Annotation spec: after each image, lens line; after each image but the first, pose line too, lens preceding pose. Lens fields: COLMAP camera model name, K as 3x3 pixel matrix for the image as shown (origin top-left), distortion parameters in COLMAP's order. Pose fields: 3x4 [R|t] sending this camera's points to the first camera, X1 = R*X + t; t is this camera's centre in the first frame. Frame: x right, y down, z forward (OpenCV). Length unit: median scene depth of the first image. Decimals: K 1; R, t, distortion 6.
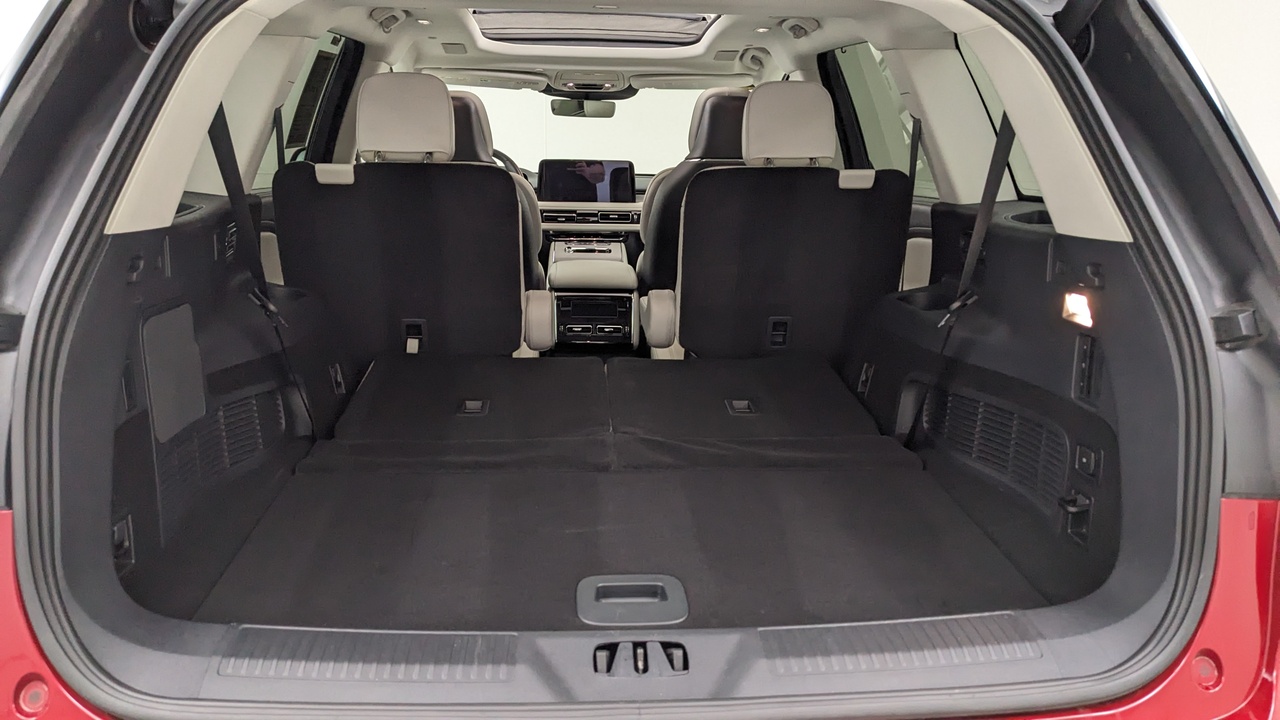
lens RADIAL K [[1027.5, 0, 640.0], [0, 1027.5, 360.0], [0, 0, 1]] dist [0.005229, -0.007383]
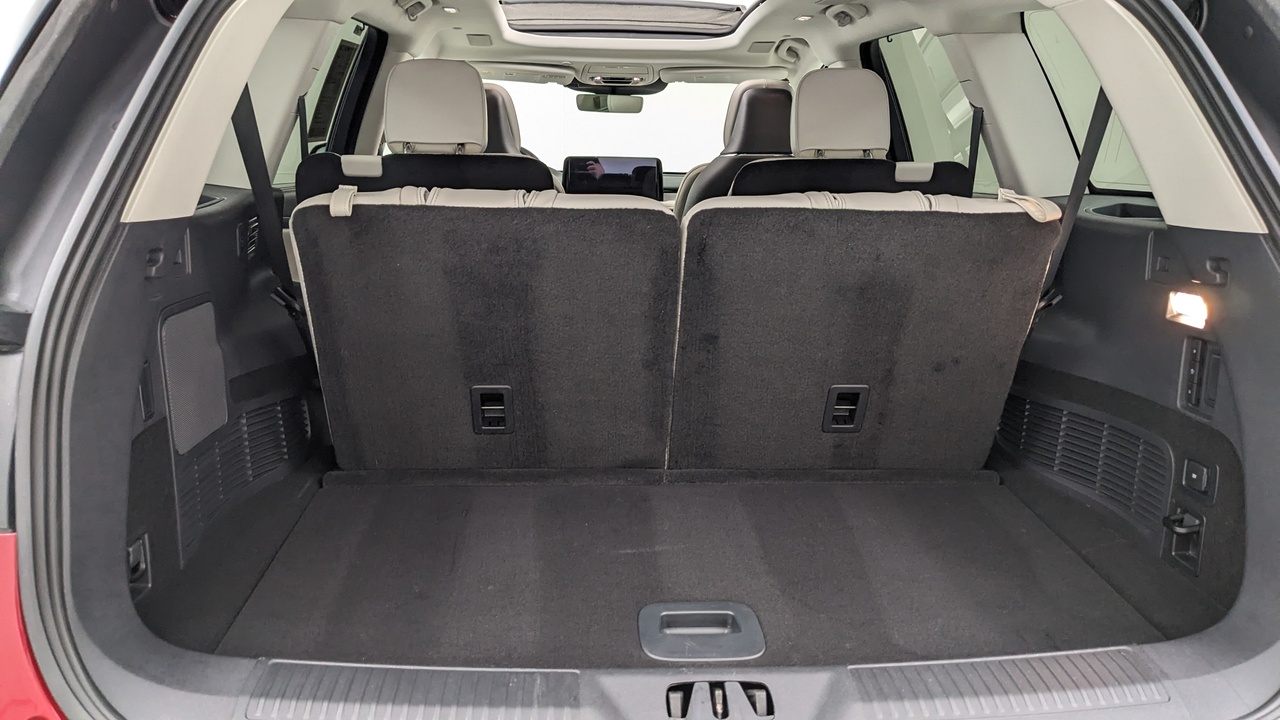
lens RADIAL K [[1036.7, 0, 640.0], [0, 1036.7, 360.0], [0, 0, 1]] dist [0.006267, 0.005345]
pose [[0.999926, 0.001619, -0.012025, -0.054618], [-0.001663, 0.999992, -0.003618, -0.000692], [0.012020, 0.003638, 0.999921, 0.096440]]
